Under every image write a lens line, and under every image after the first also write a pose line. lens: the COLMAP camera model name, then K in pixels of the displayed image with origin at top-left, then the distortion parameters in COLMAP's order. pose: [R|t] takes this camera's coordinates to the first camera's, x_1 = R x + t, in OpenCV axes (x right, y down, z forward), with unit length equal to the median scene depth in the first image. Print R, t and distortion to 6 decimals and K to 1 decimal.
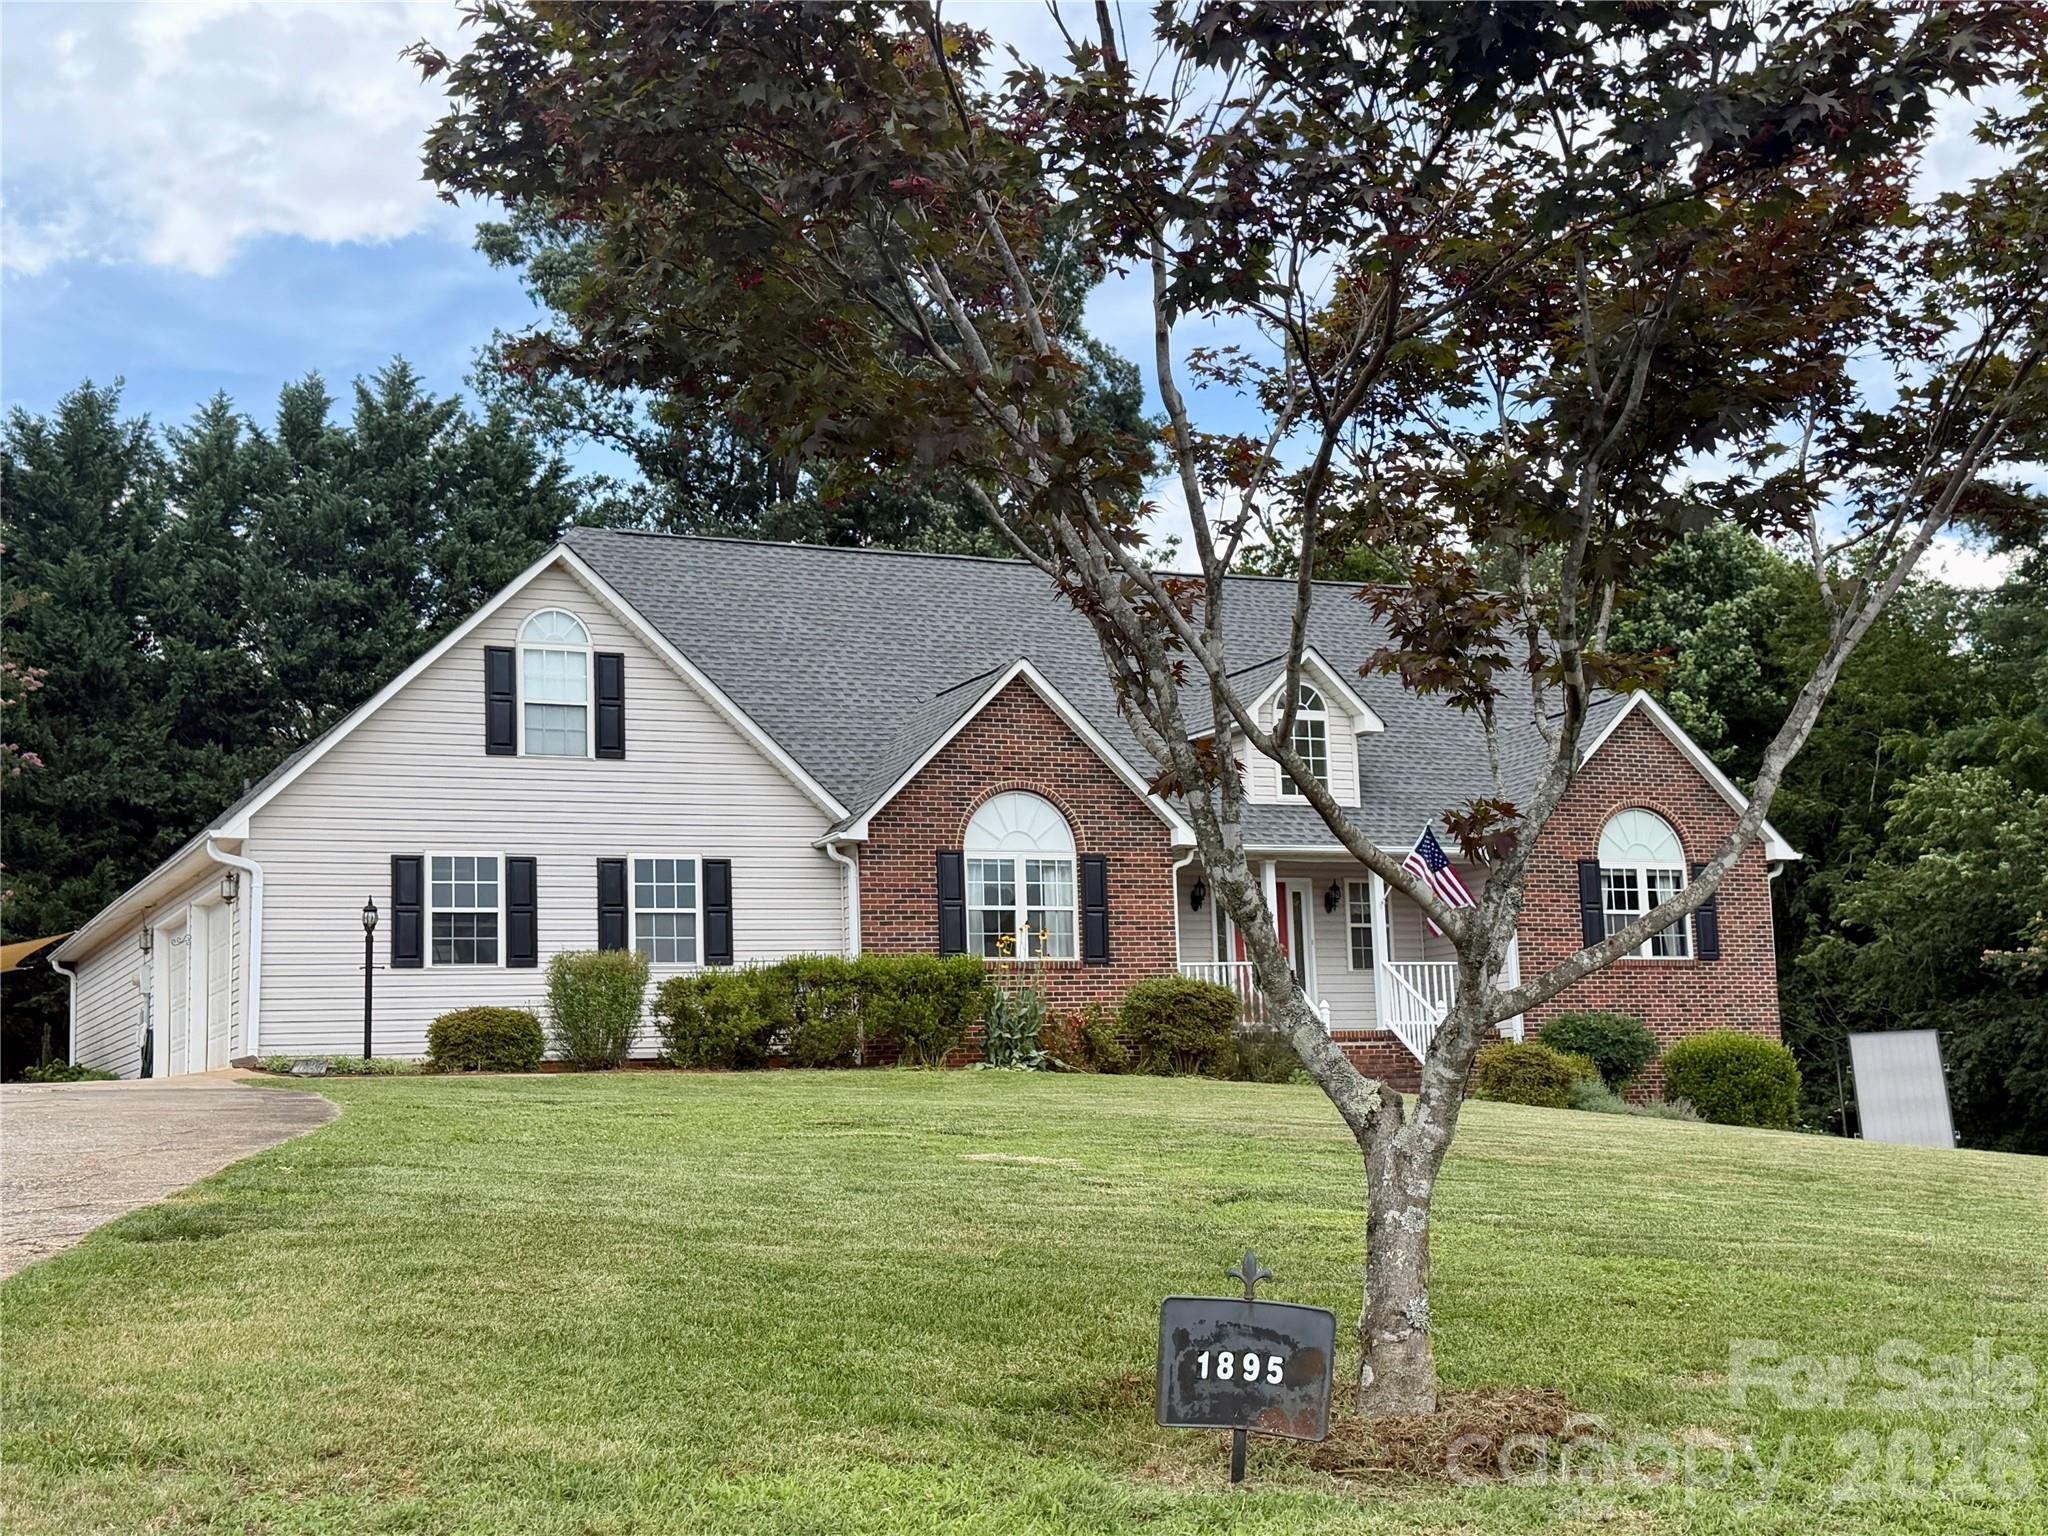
lens RADIAL K [[2678.4, 0, 1022.2], [0, 2678.4, 766.5], [0, 0, 1]] dist [0.119400, 0.000000]
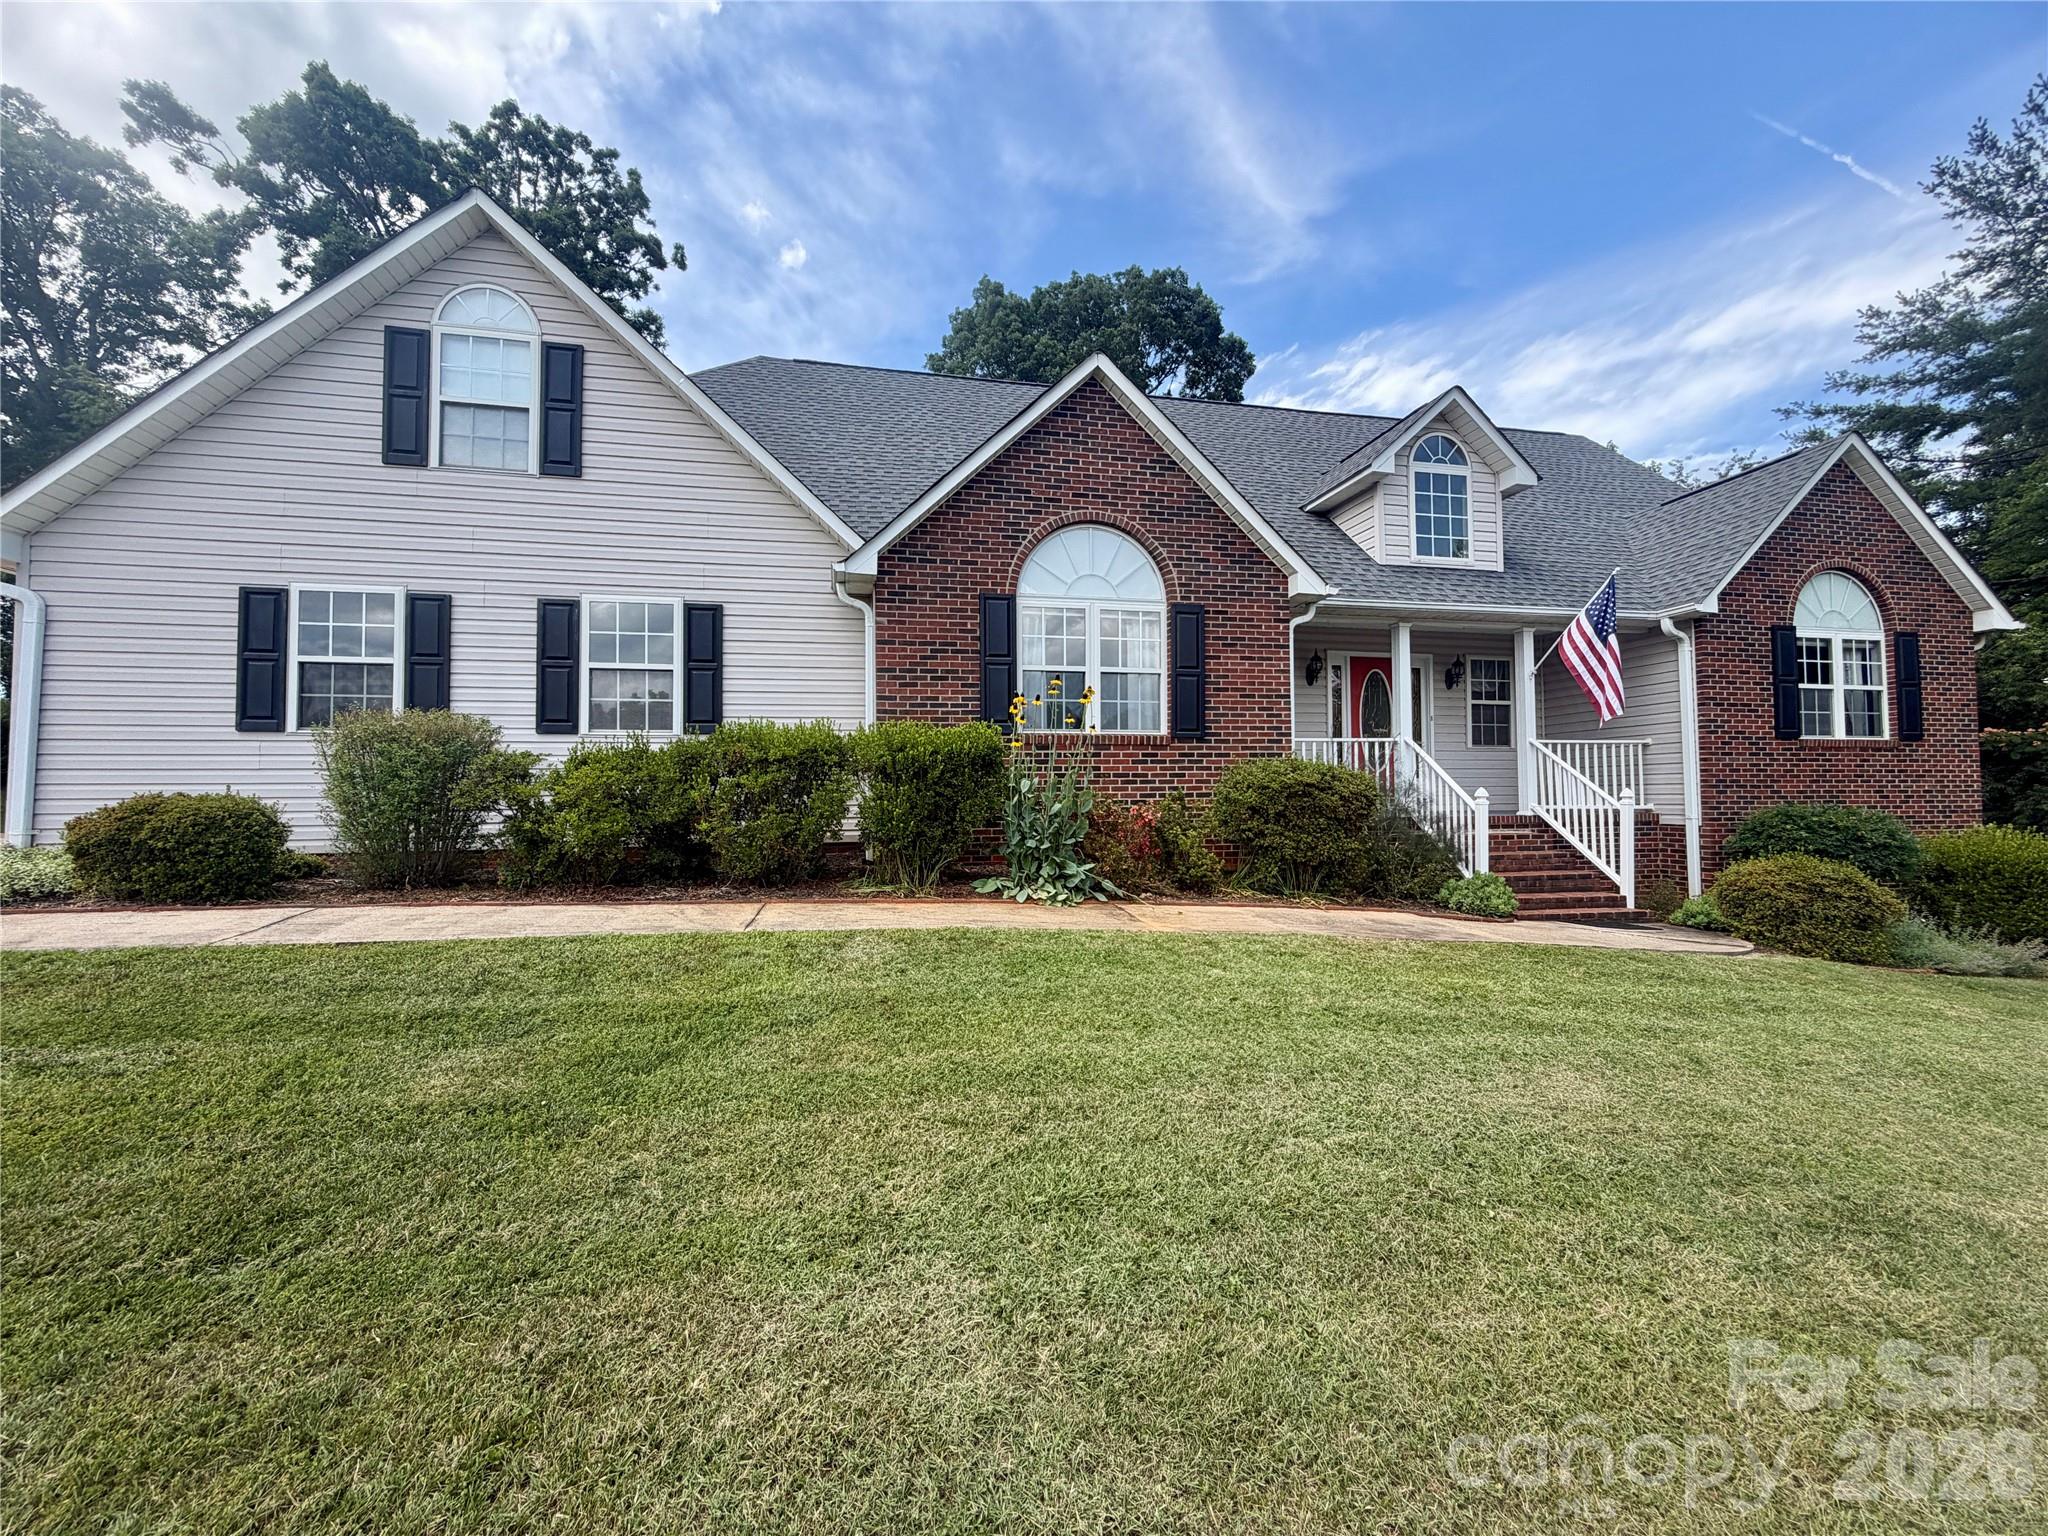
lens RADIAL K [[818.1, 0, 1022.4], [0, 818.1, 760.0], [0, 0, 1]] dist [-0.001516, -0.000071]
pose [[0.968686, 0.021865, -0.247324, 0.041855], [0.005185, 0.994117, 0.108192, 0.054545], [0.248235, -0.106086, 0.962873, 0.772190]]
